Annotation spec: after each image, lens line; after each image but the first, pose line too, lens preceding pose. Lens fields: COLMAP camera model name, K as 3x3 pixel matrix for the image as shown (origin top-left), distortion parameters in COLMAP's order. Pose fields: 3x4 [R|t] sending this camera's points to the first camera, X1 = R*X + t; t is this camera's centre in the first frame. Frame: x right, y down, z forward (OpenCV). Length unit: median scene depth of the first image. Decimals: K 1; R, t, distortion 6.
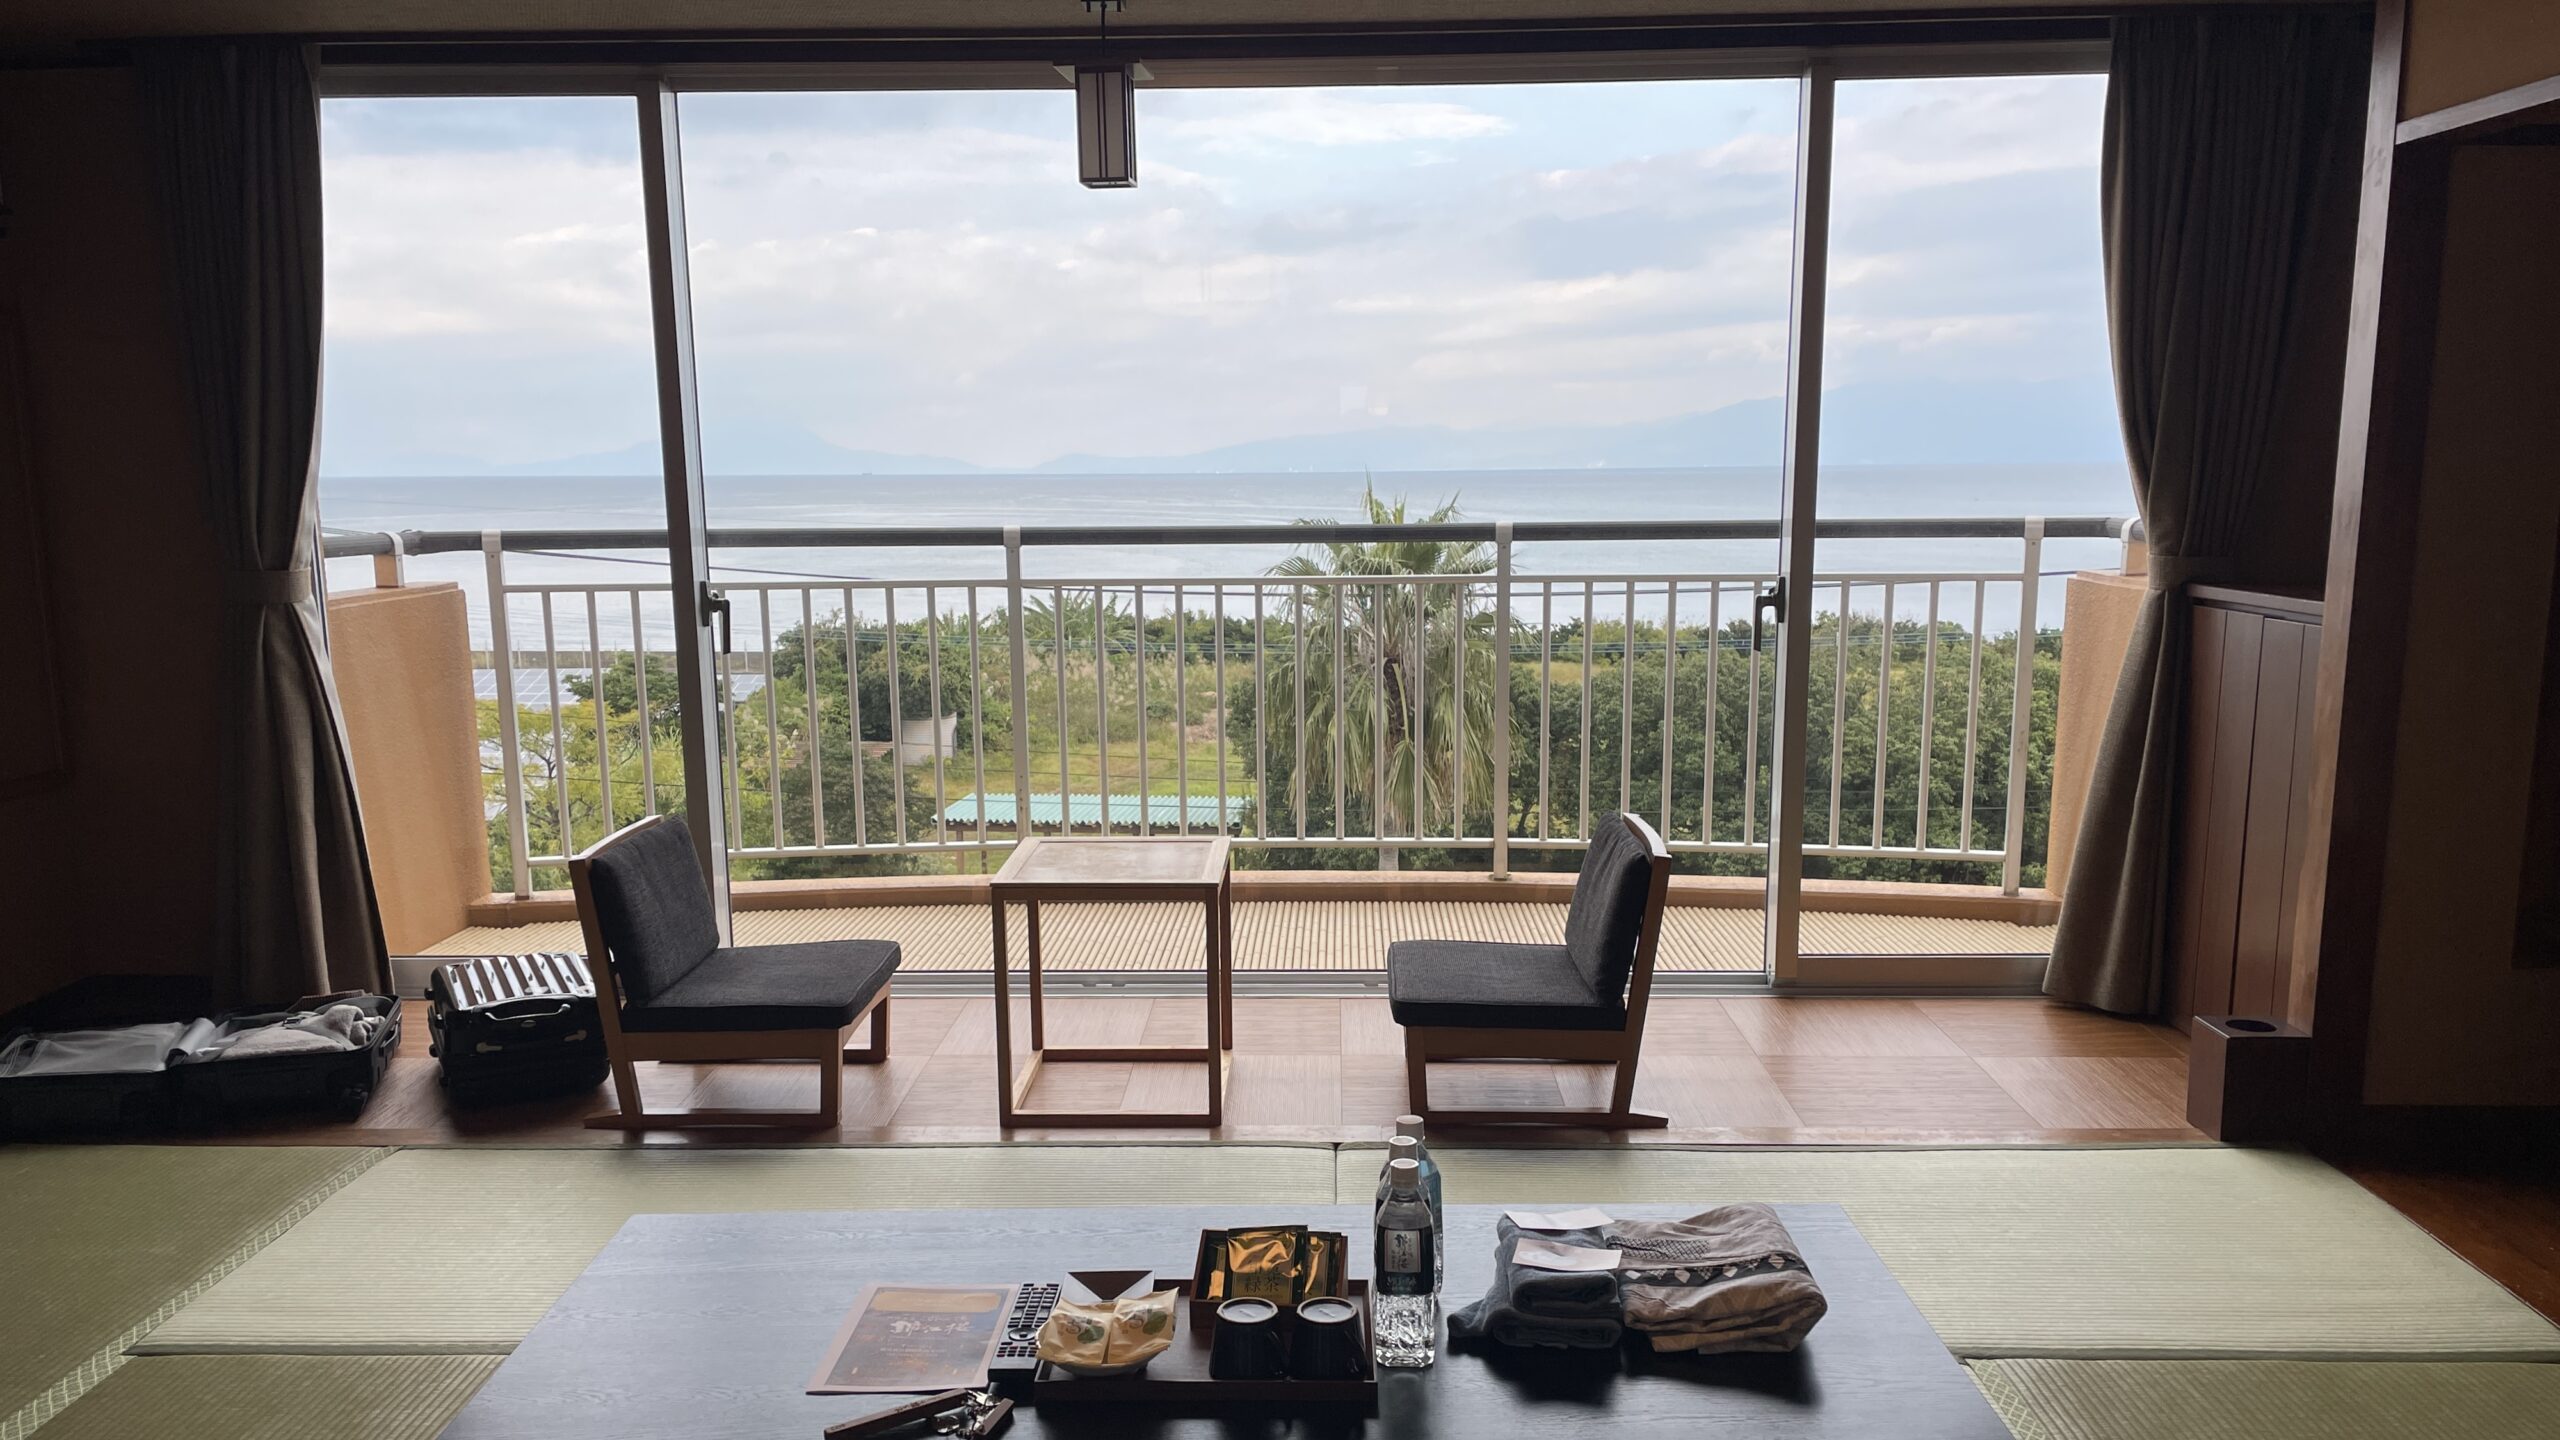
lens RADIAL K [[1938.0, 0, 1279.6], [0, 1938.0, 848.2], [0, 0, 1]] dist [0.087255, -0.077449]
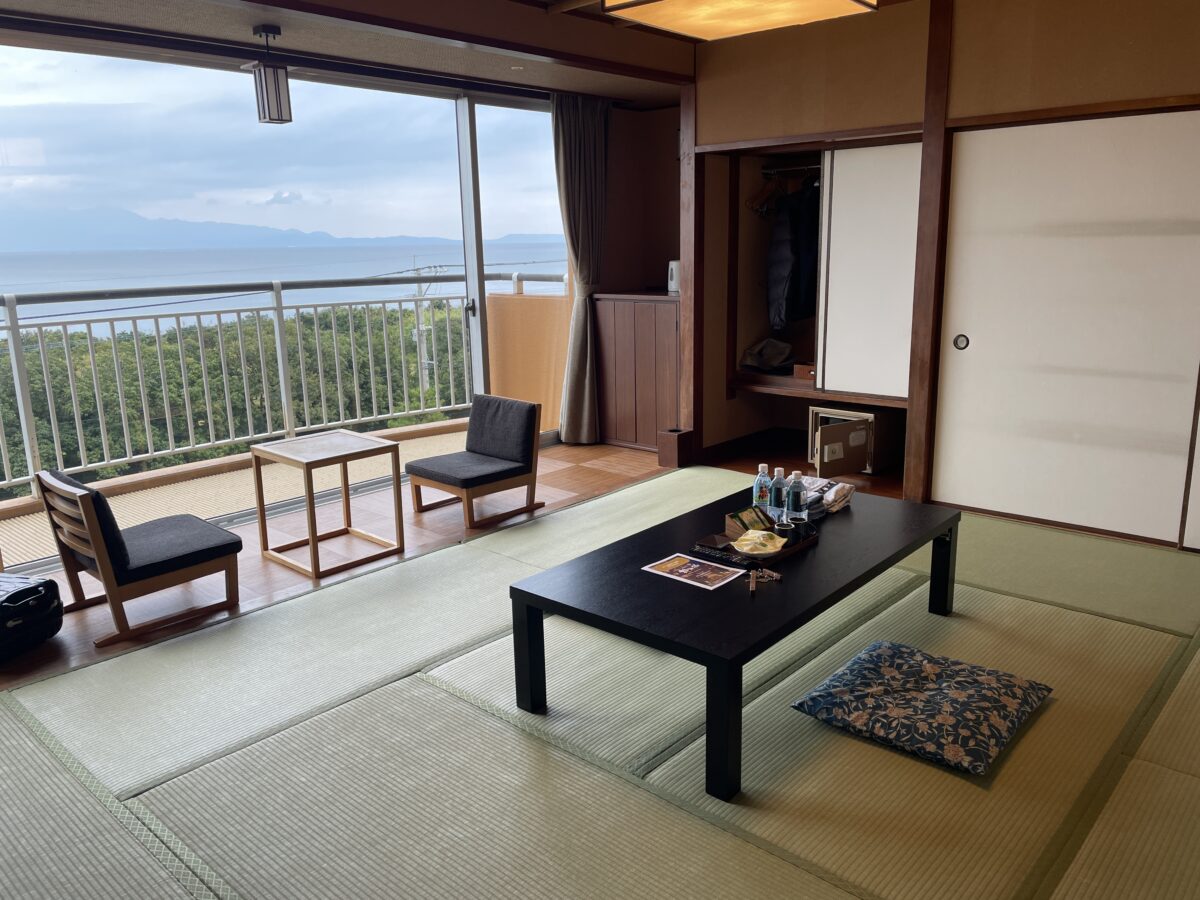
lens RADIAL K [[909.0, 0, 595.1], [0, 909.0, 447.7], [0, 0, 1]] dist [0.100719, -0.128644]
pose [[0.644771, -0.176894, 0.743626, -0.610112], [0.163801, 0.982229, 0.091627, -0.033728], [-0.746619, 0.062729, 0.662288, 0.116827]]
